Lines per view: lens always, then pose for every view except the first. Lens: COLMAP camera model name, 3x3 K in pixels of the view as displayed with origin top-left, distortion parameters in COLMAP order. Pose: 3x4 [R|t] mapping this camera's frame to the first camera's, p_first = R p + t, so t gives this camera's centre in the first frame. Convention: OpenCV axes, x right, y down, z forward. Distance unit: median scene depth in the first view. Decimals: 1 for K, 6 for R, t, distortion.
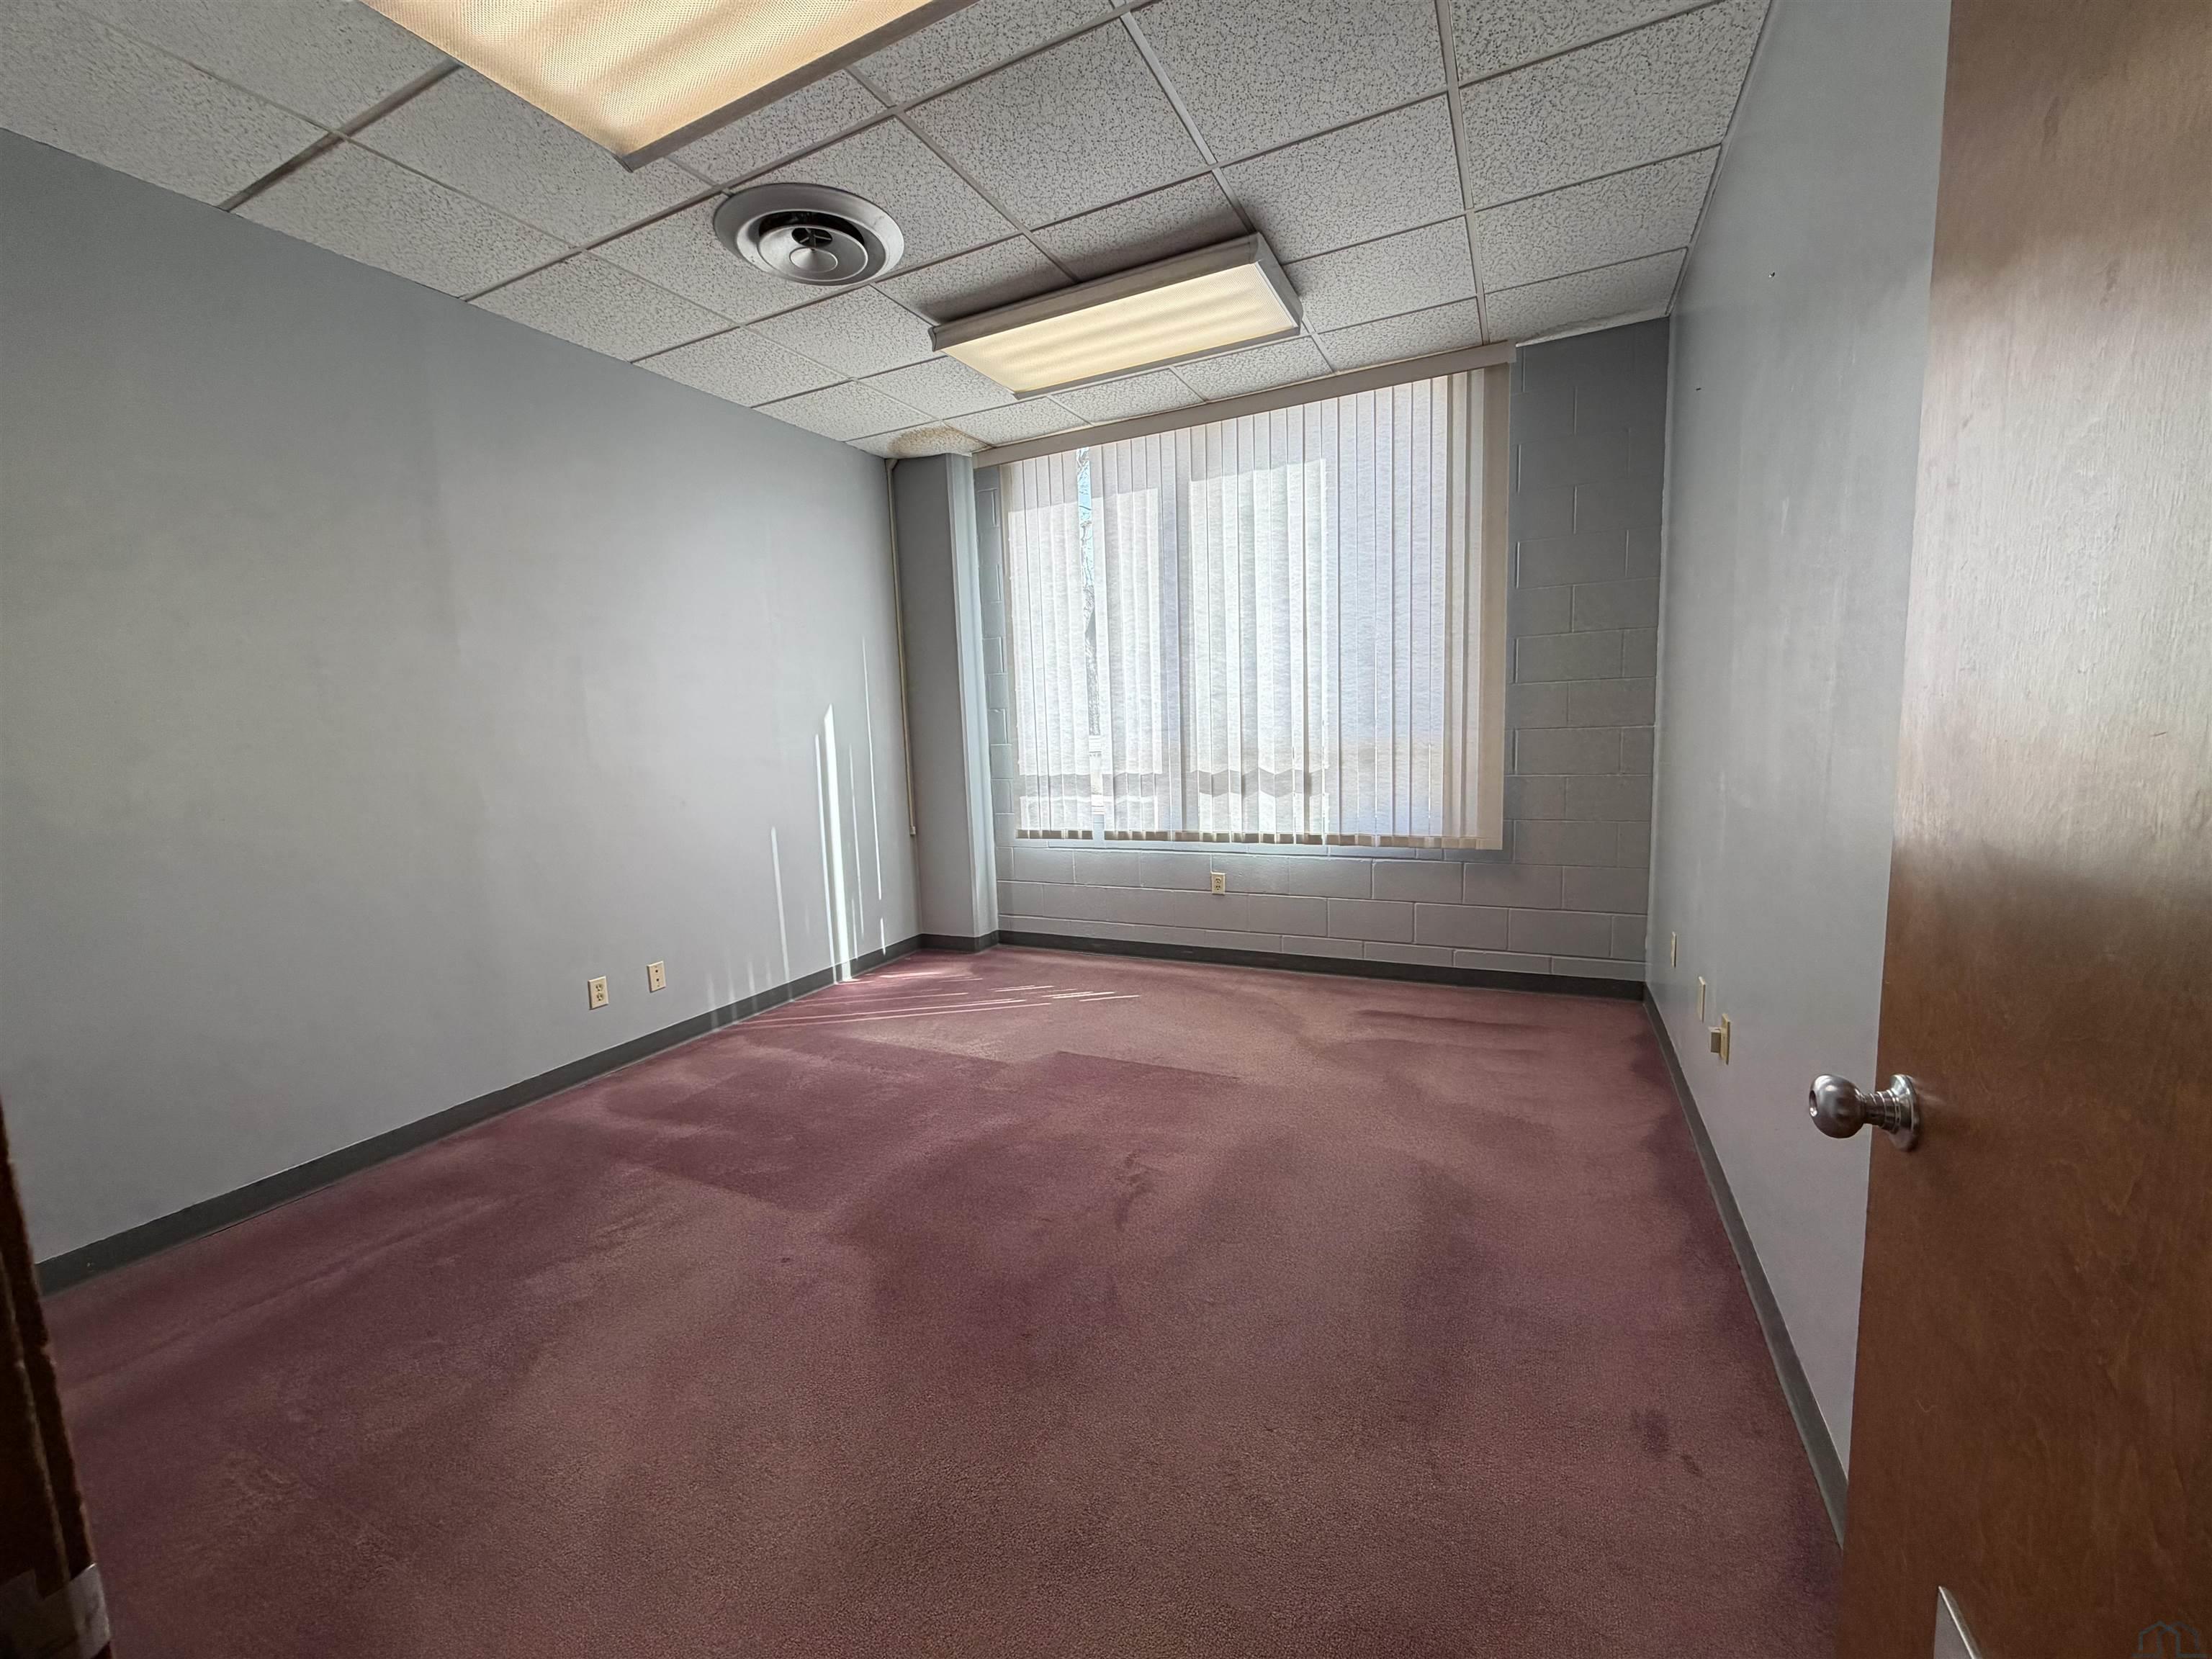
lens RADIAL K [[877.5, 0, 1098.3], [0, 877.5, 827.4], [0, 0, 1]] dist [0.000654, 0.000110]
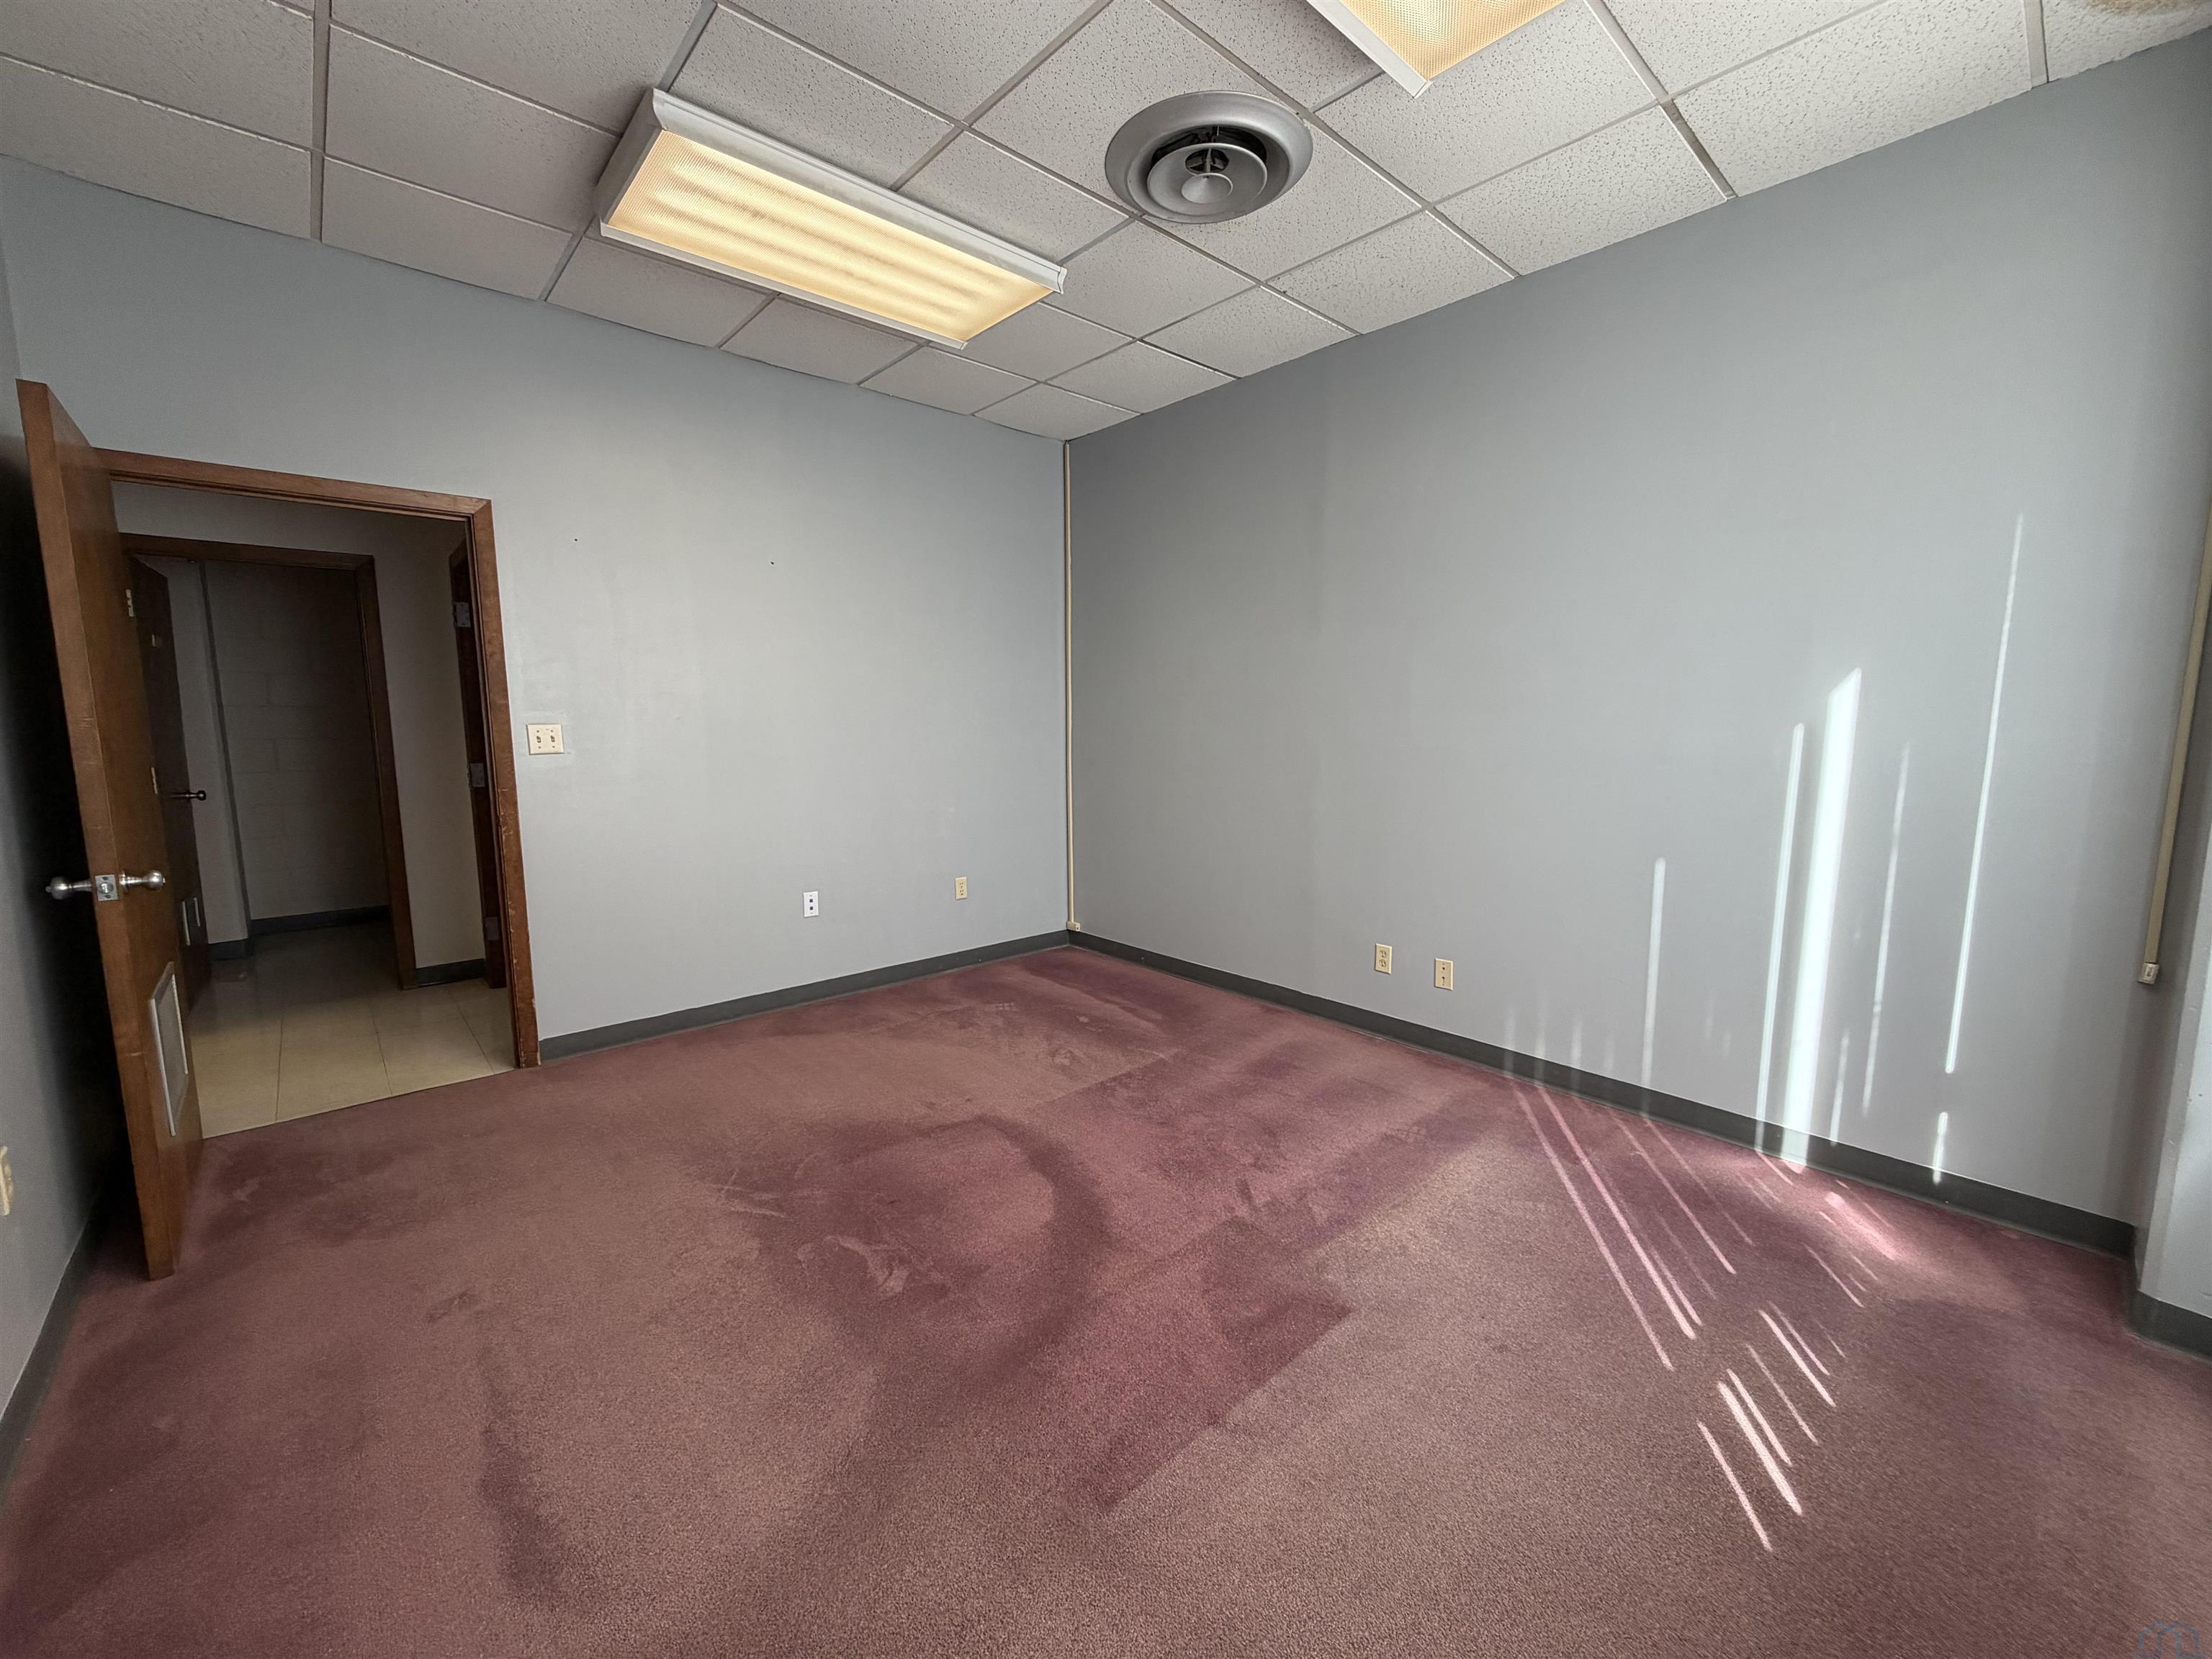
lens RADIAL K [[877.5, 0, 1098.3], [0, 877.5, 827.4], [0, 0, 1]] dist [0.000654, 0.000110]
pose [[-0.376670, 0.156091, -0.913102, 0.405084], [-0.095440, 0.973917, 0.205857, -0.121795], [0.921418, 0.164687, -0.351948, 0.839693]]
